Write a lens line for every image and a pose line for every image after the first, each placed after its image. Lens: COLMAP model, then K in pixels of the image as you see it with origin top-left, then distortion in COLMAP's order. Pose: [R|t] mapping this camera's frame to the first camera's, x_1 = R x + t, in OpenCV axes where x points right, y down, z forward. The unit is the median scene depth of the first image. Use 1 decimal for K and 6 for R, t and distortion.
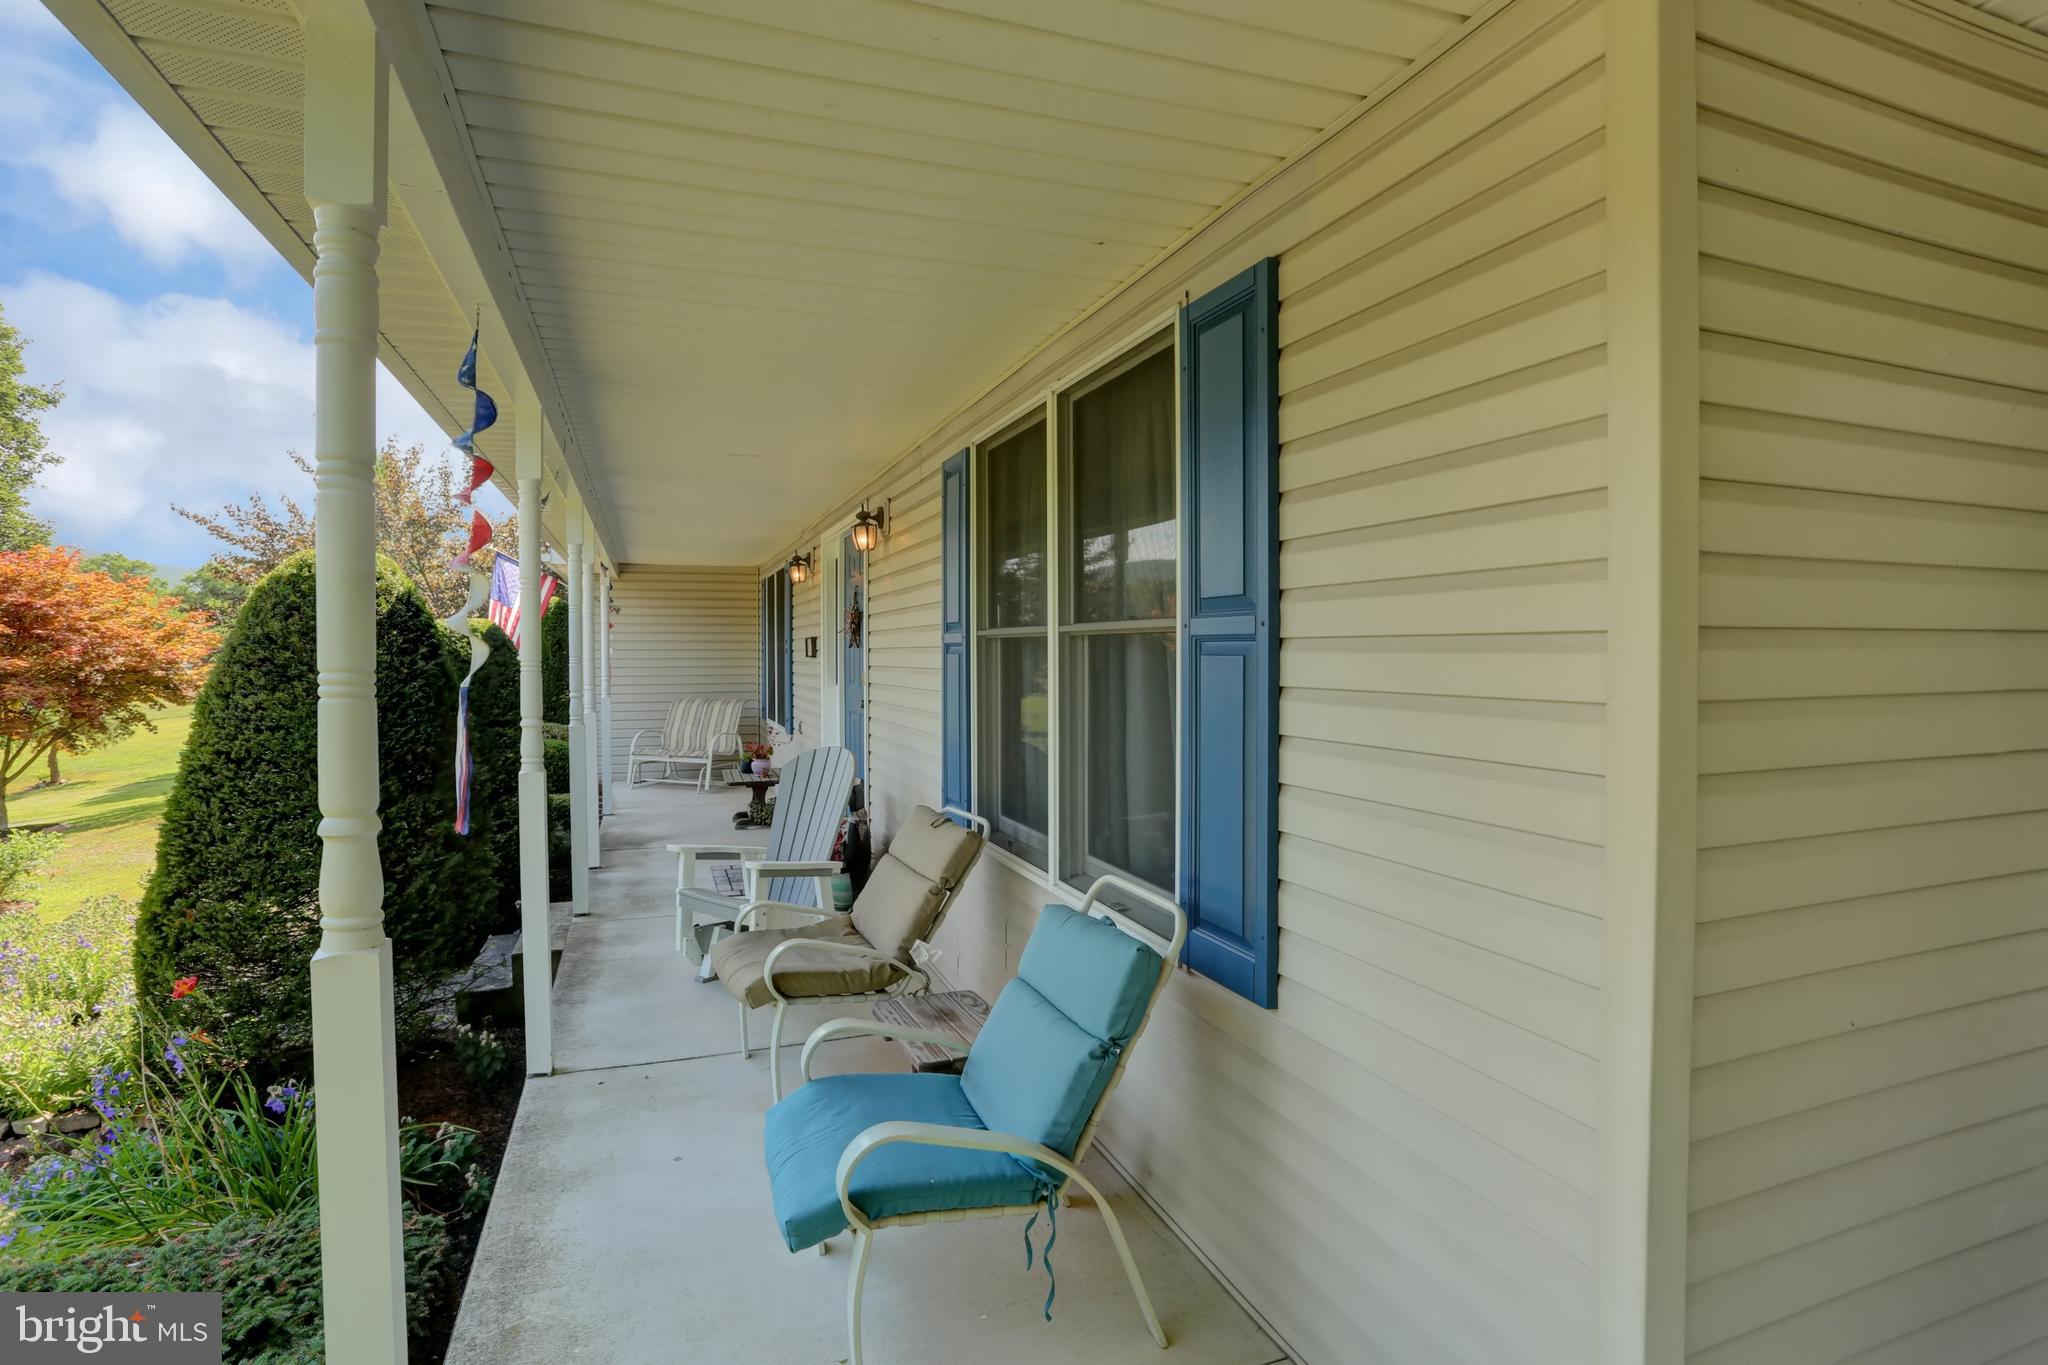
lens RADIAL K [[1008.9, 0, 1021.8], [0, 1008.9, 677.8], [0, 0, 1]] dist [-0.097360, 0.049142]
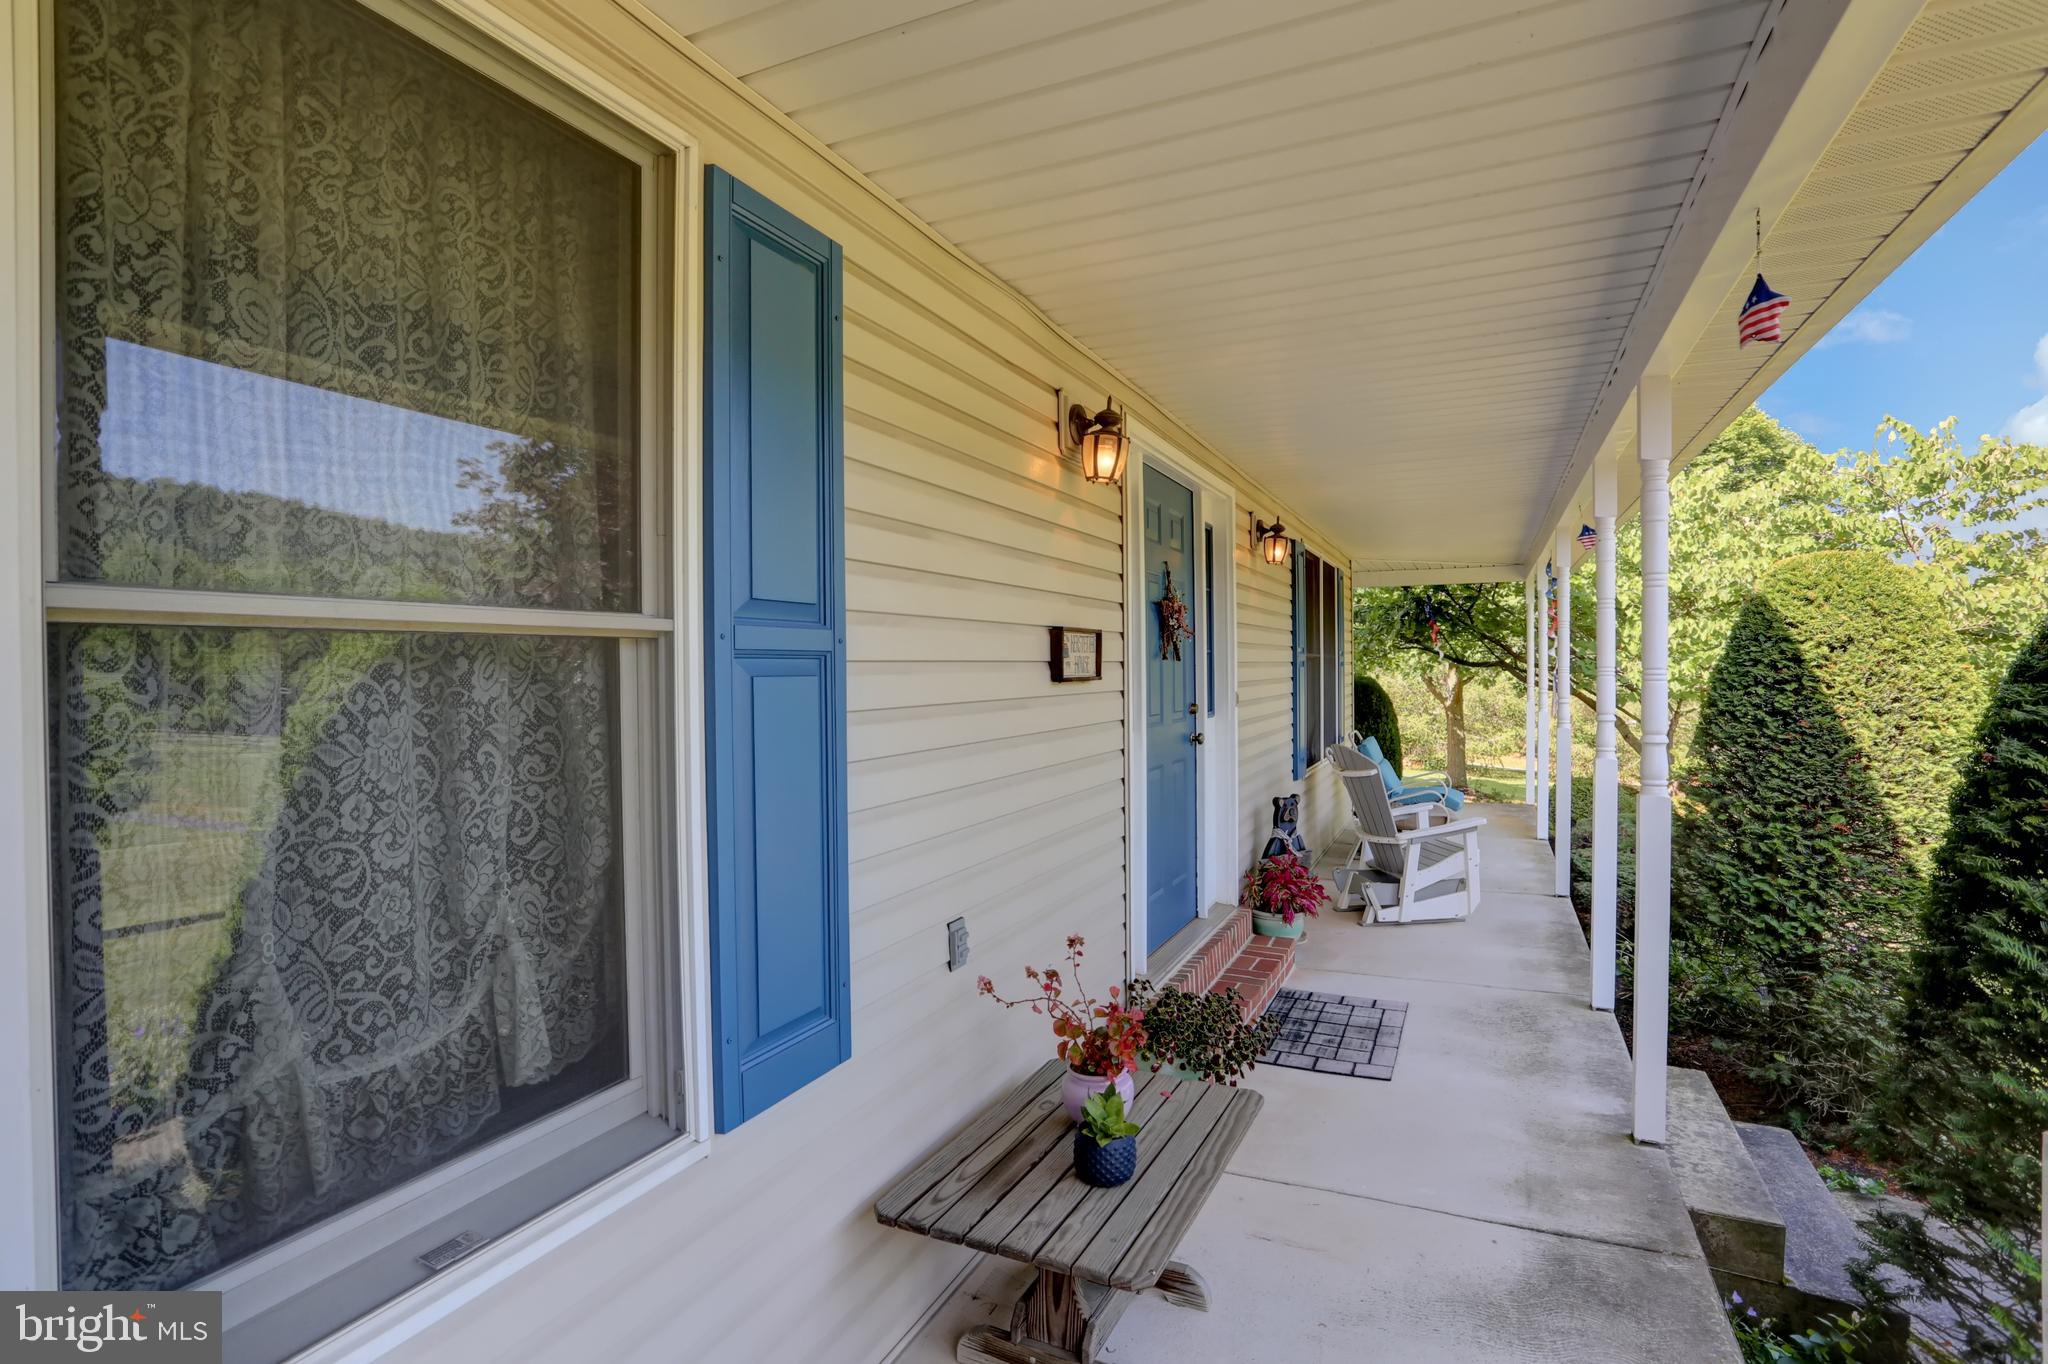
lens RADIAL K [[1008.9, 0, 1021.8], [0, 1008.9, 677.3], [0, 0, 1]] dist [-0.097360, 0.049142]
pose [[-0.709507, 0.002204, 0.704695, -0.516272], [0.023843, 0.999498, 0.020881, -0.037038], [-0.704295, 0.031617, -0.709203, 1.530701]]
